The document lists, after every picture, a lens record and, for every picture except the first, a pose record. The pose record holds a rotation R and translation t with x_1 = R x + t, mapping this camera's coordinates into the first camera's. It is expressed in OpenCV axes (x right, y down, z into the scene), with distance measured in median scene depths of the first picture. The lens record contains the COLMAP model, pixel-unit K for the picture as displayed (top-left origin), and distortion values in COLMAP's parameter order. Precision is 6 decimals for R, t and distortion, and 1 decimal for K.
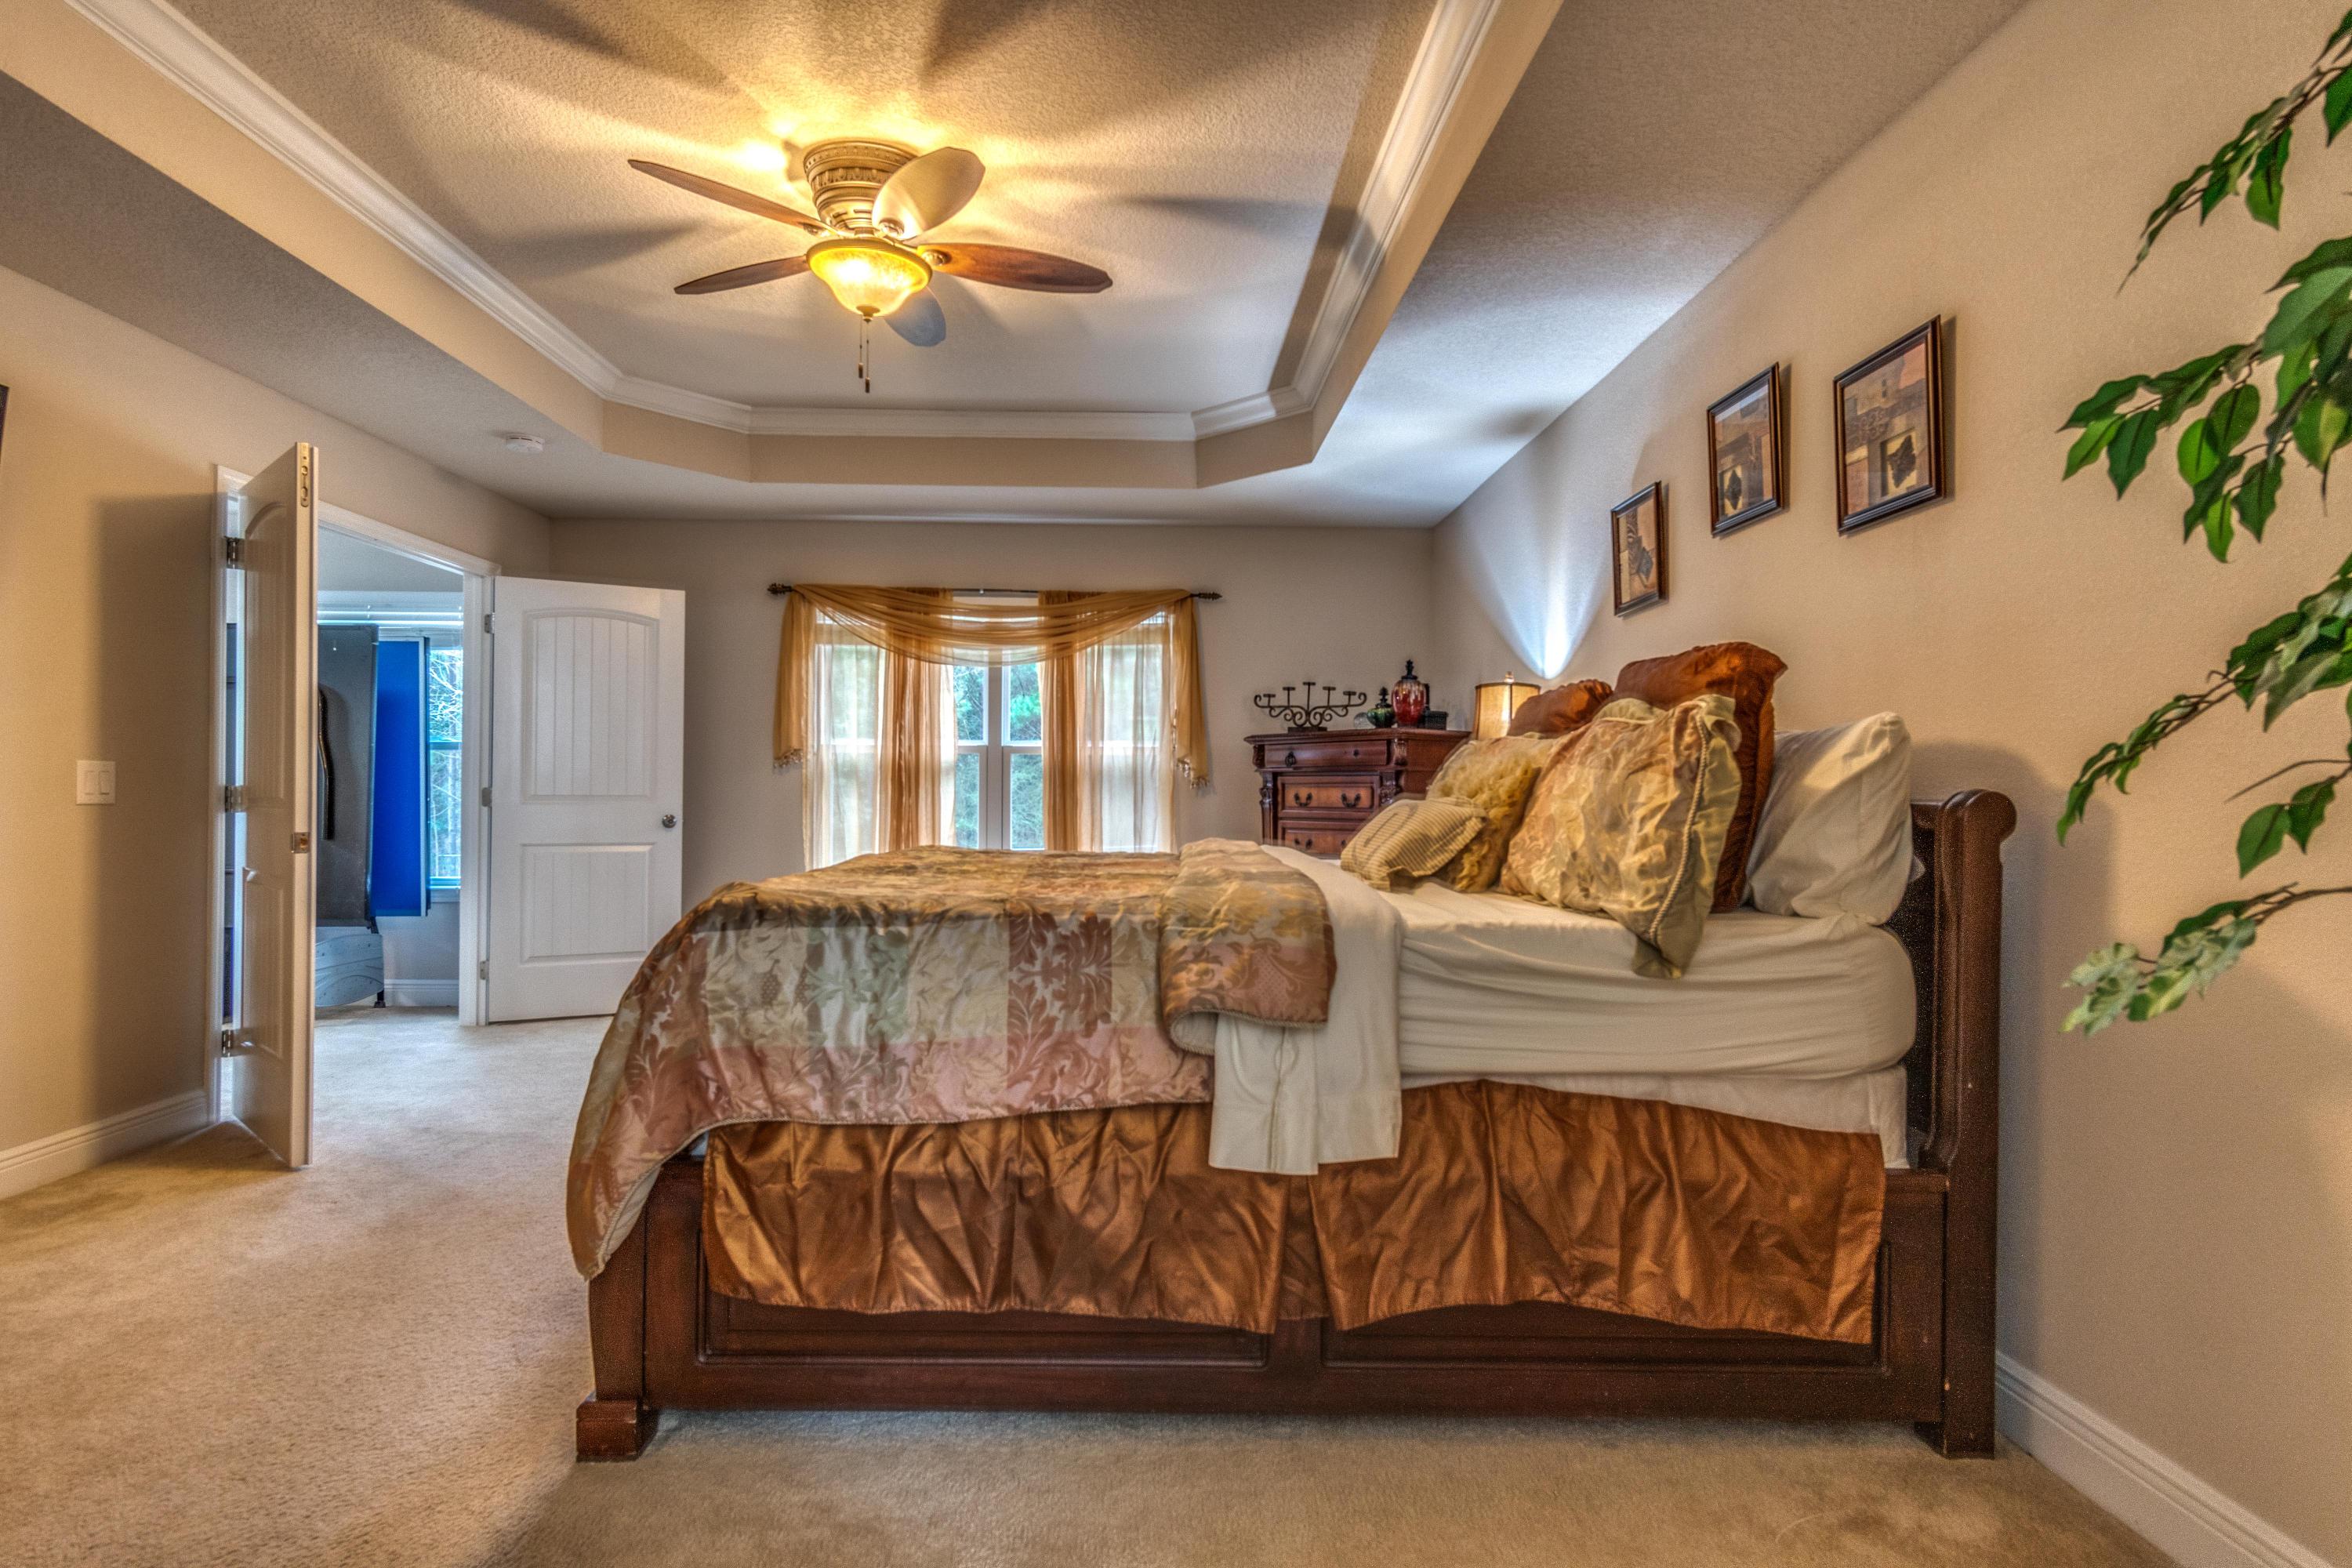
lens RADIAL K [[1244.9, 0, 1178.6], [0, 1244.9, 790.8], [0, 0, 1]] dist [0.001221, 0.001586]
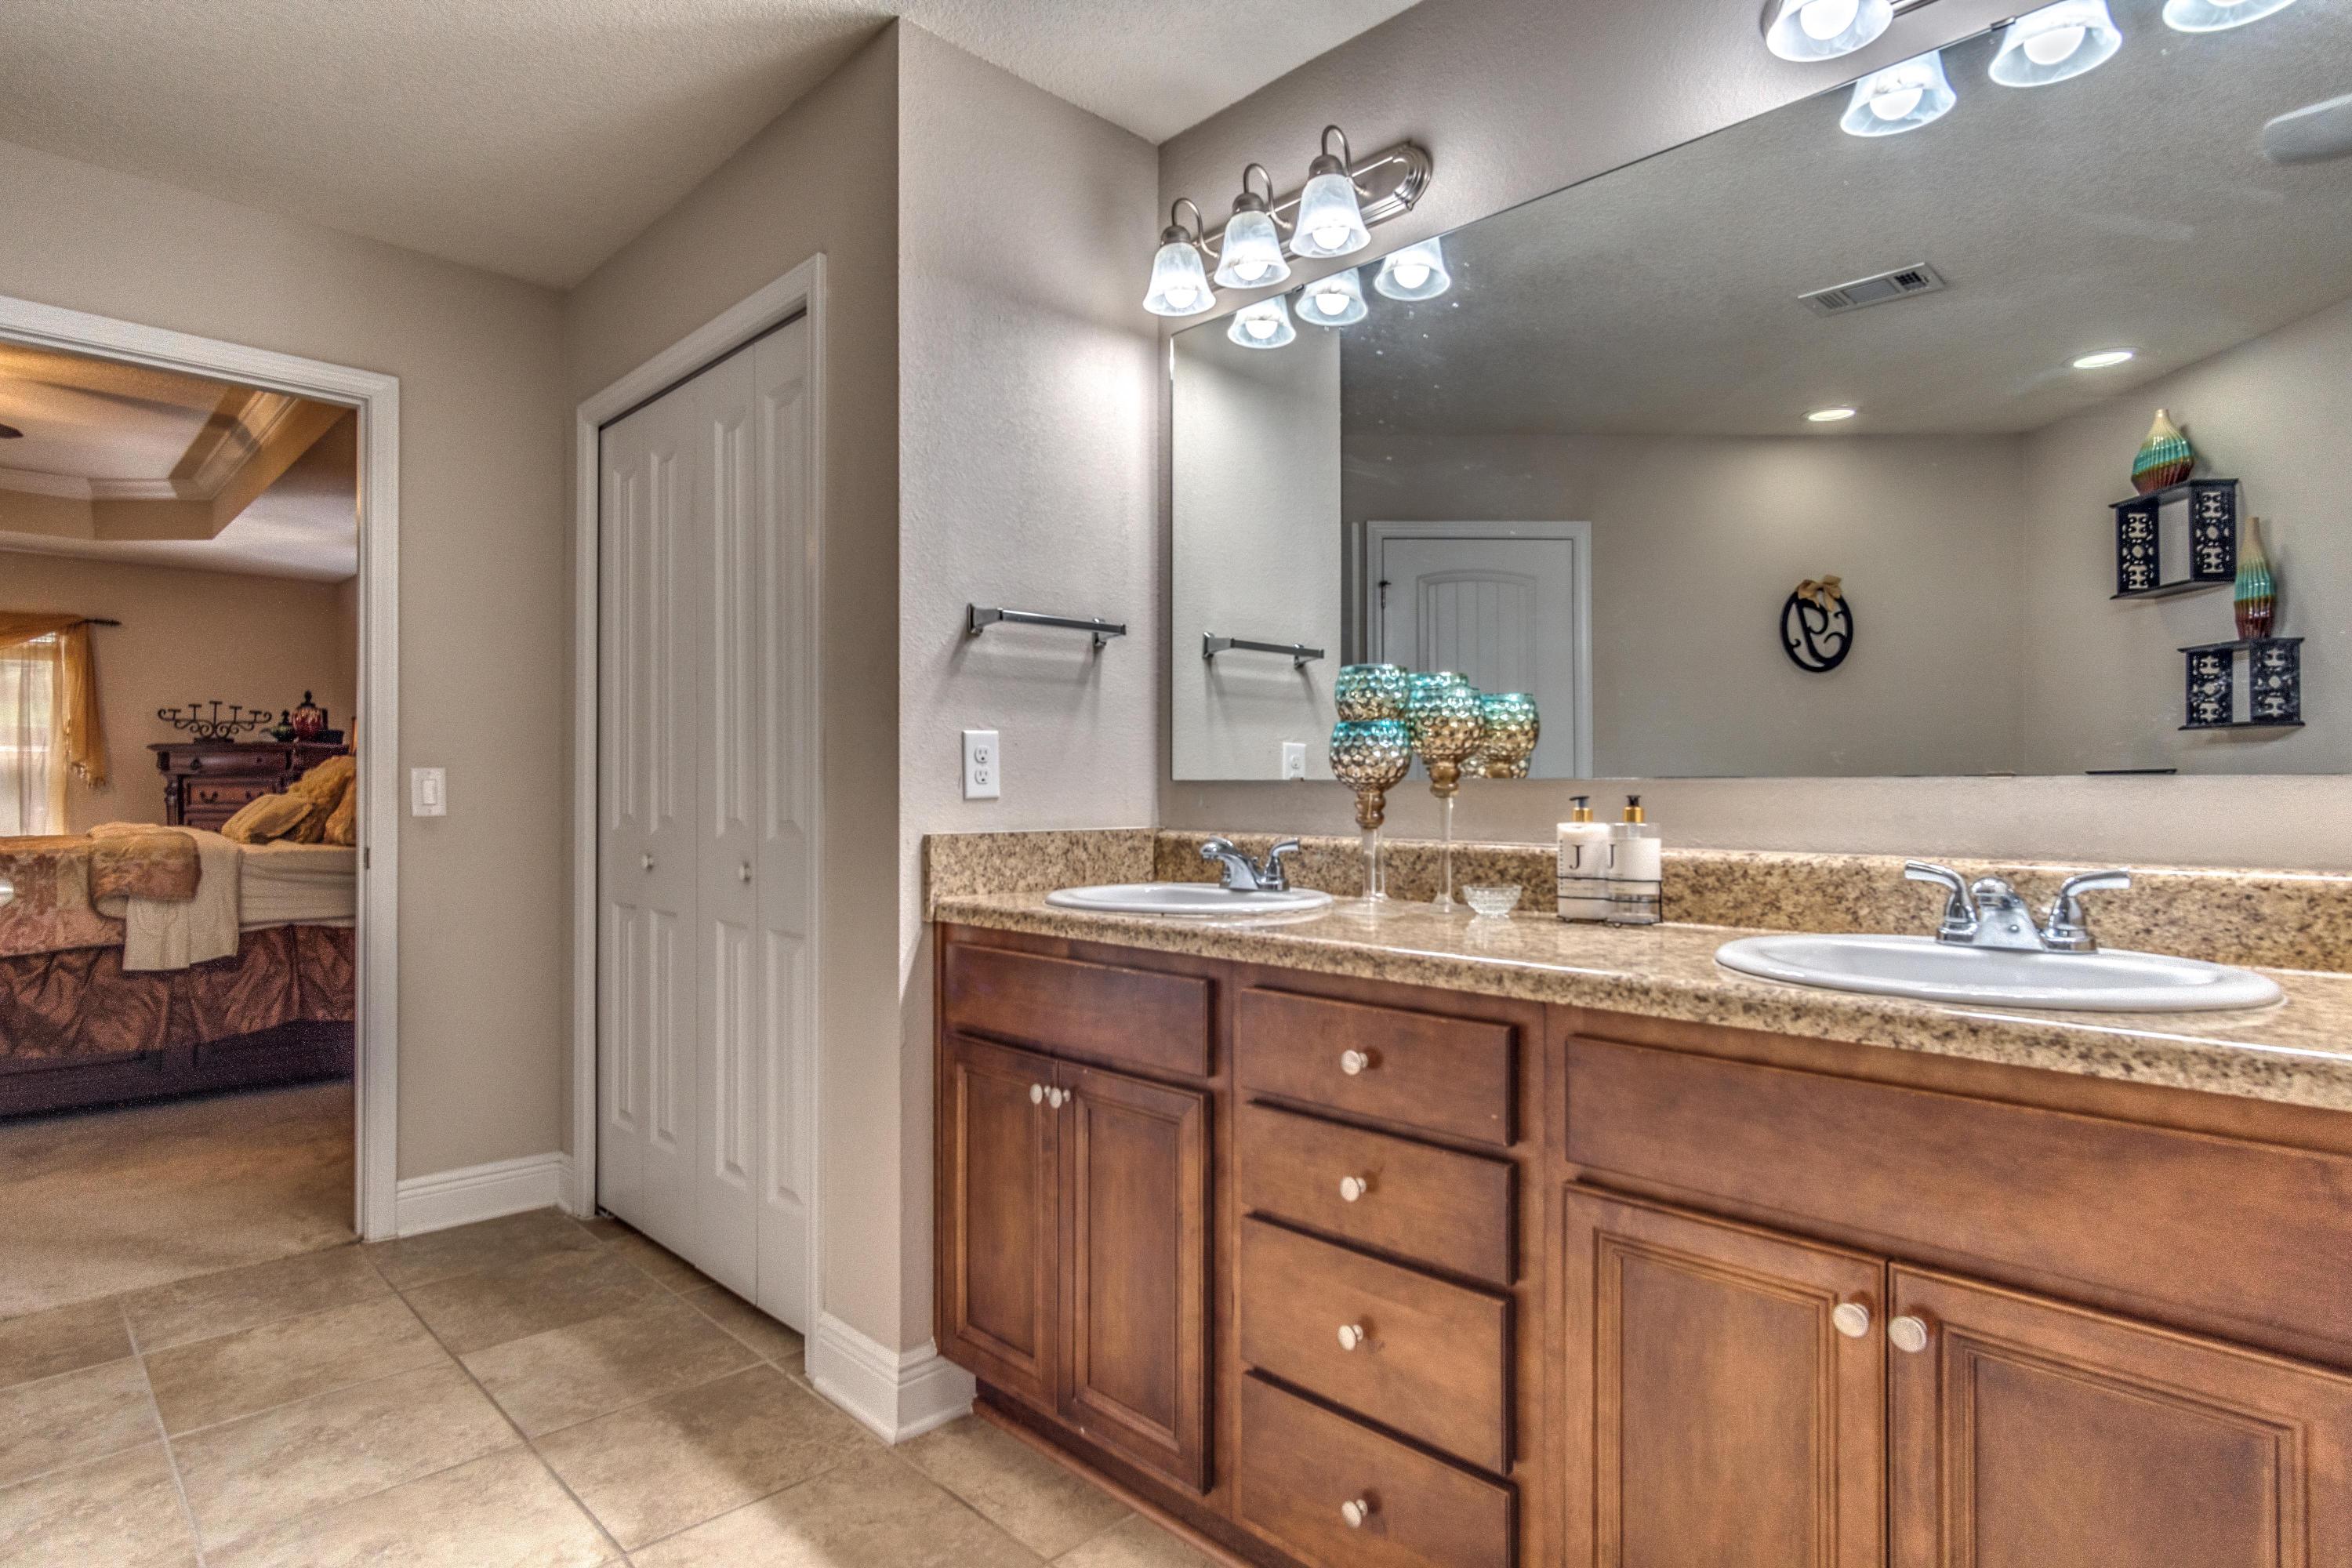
lens RADIAL K [[1244.9, 0, 1178.6], [0, 1244.9, 790.8], [0, 0, 1]] dist [0.001221, 0.001586]
pose [[0.737780, -0.005991, 0.675015, -0.056431], [0.004378, 0.999982, 0.004091, 0.000216], [-0.675027, -0.000063, 0.737793, -1.237239]]
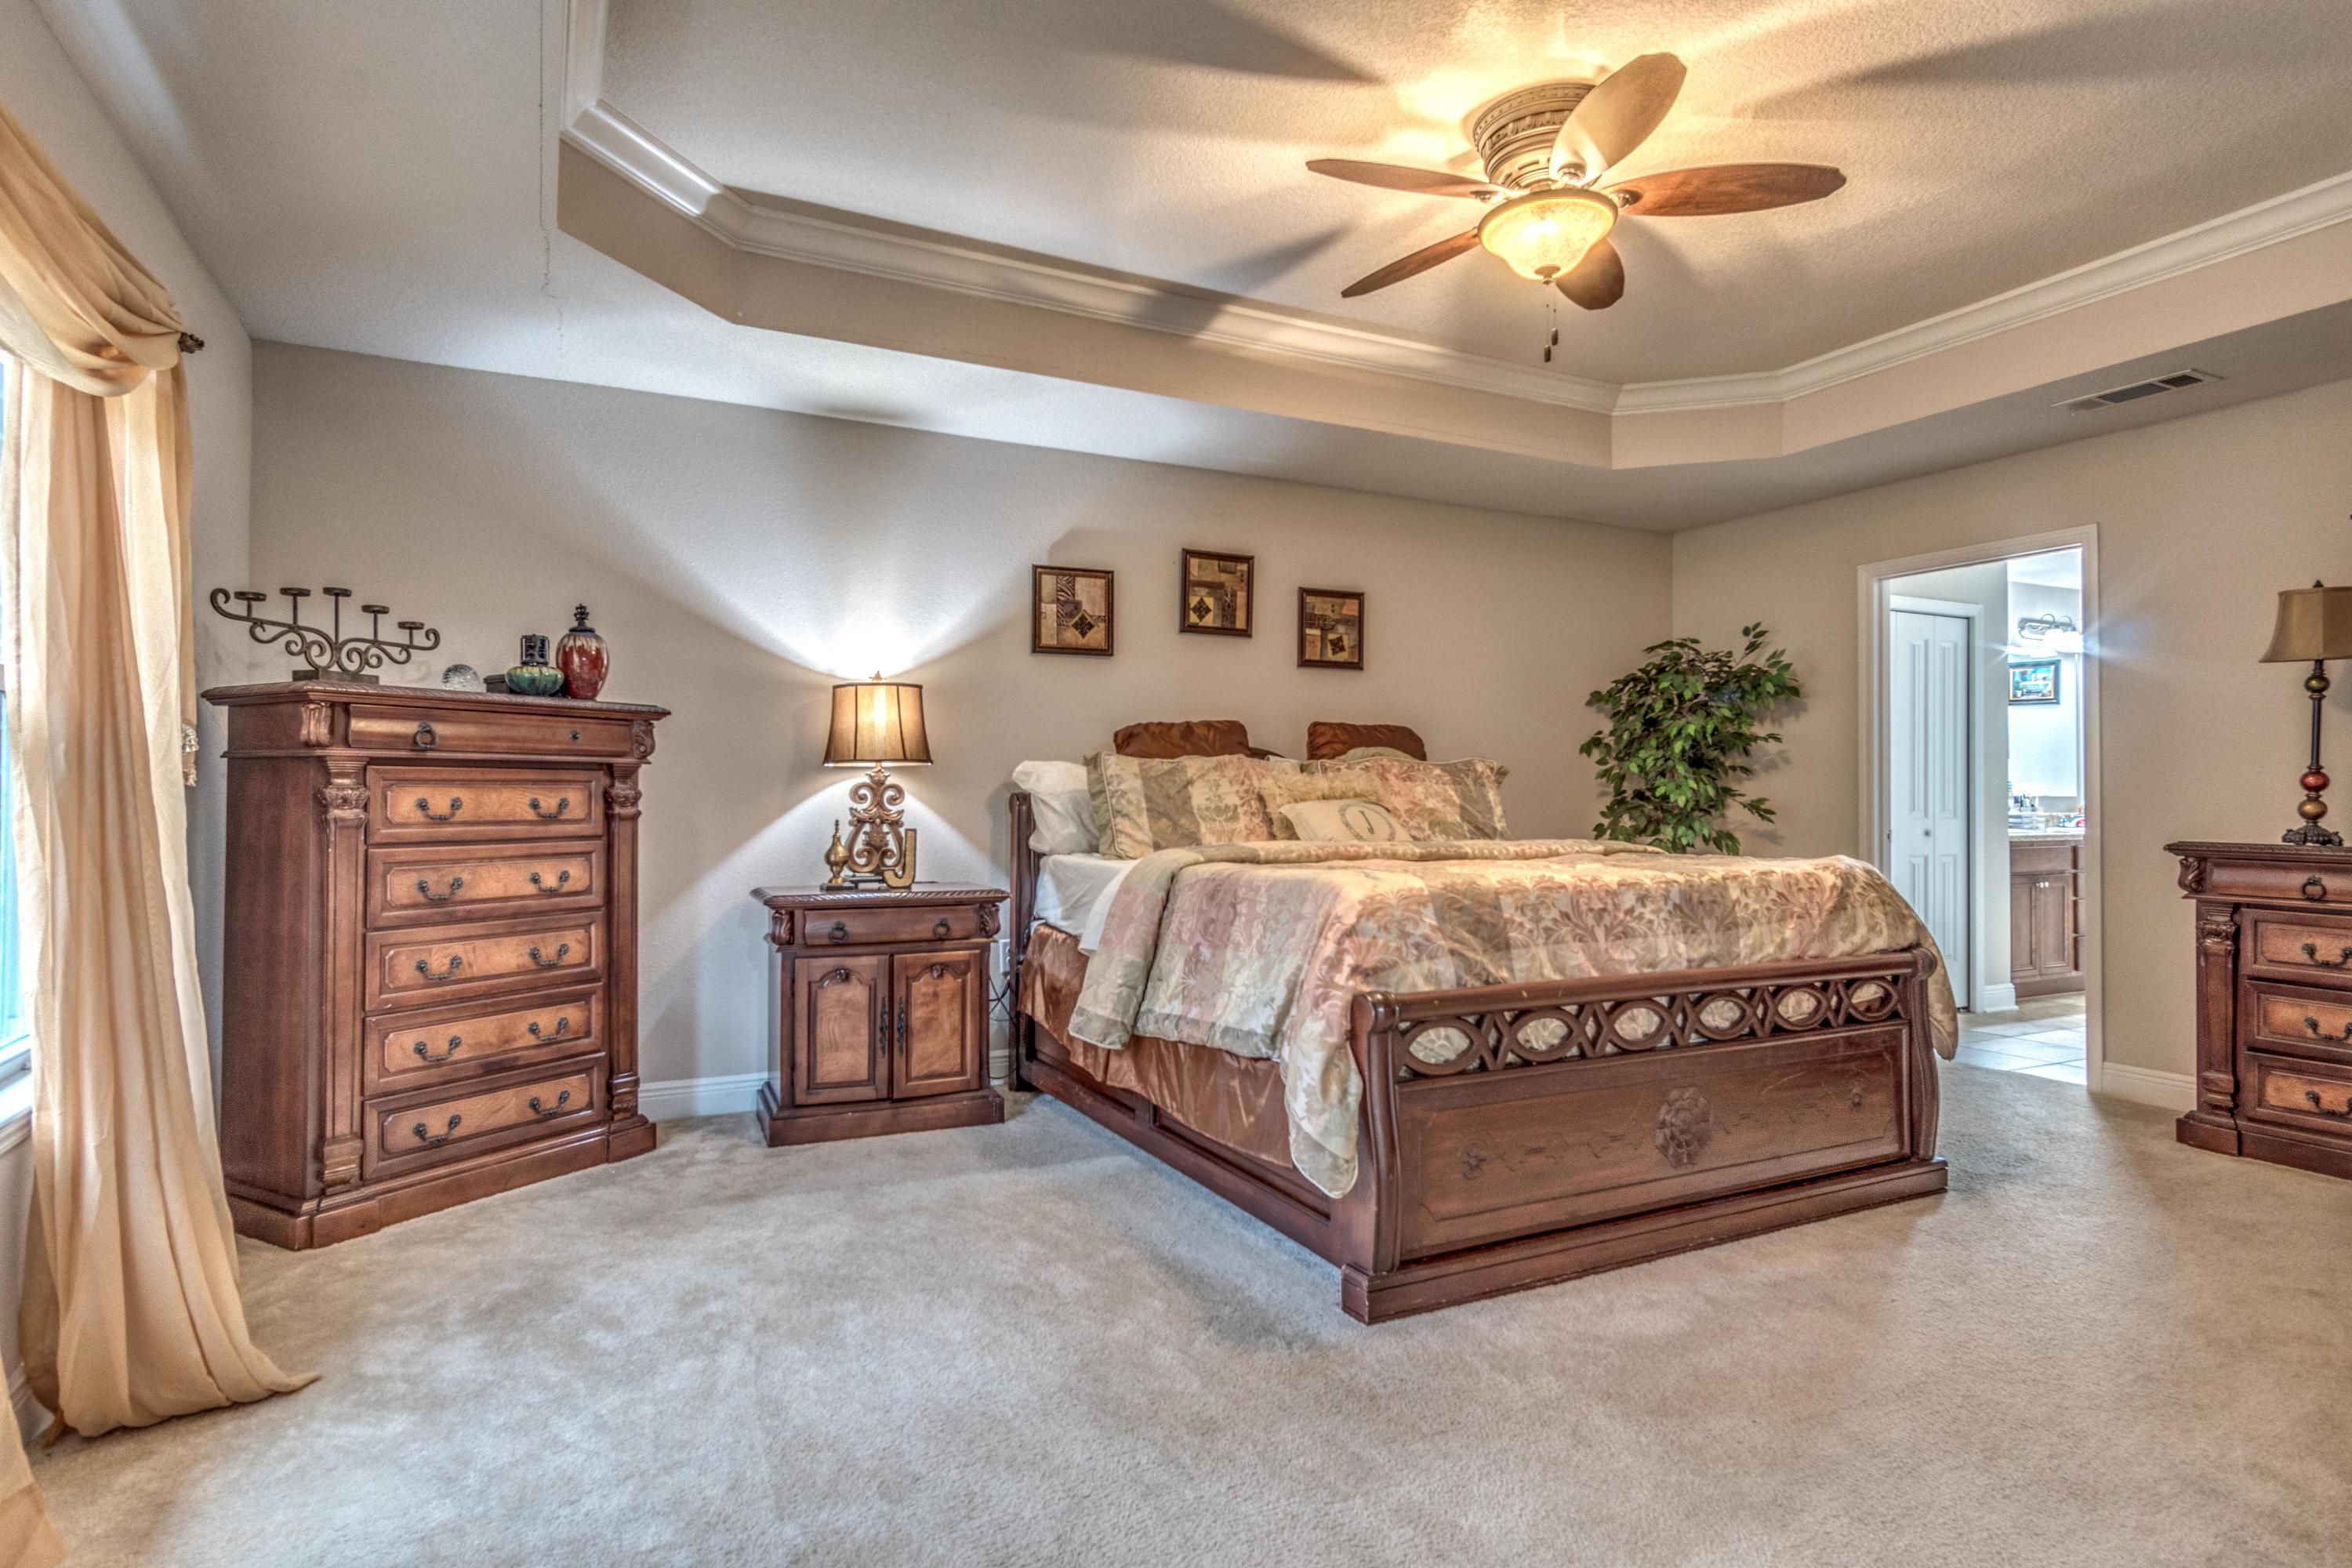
lens RADIAL K [[1244.9, 0, 1178.6], [0, 1244.9, 790.8], [0, 0, 1]] dist [0.001221, 0.001586]
pose [[-0.425319, -0.003698, 0.905036, -1.179870], [-0.005956, 0.999981, 0.001287, -0.009348], [-0.905024, -0.004843, -0.425333, 2.008648]]
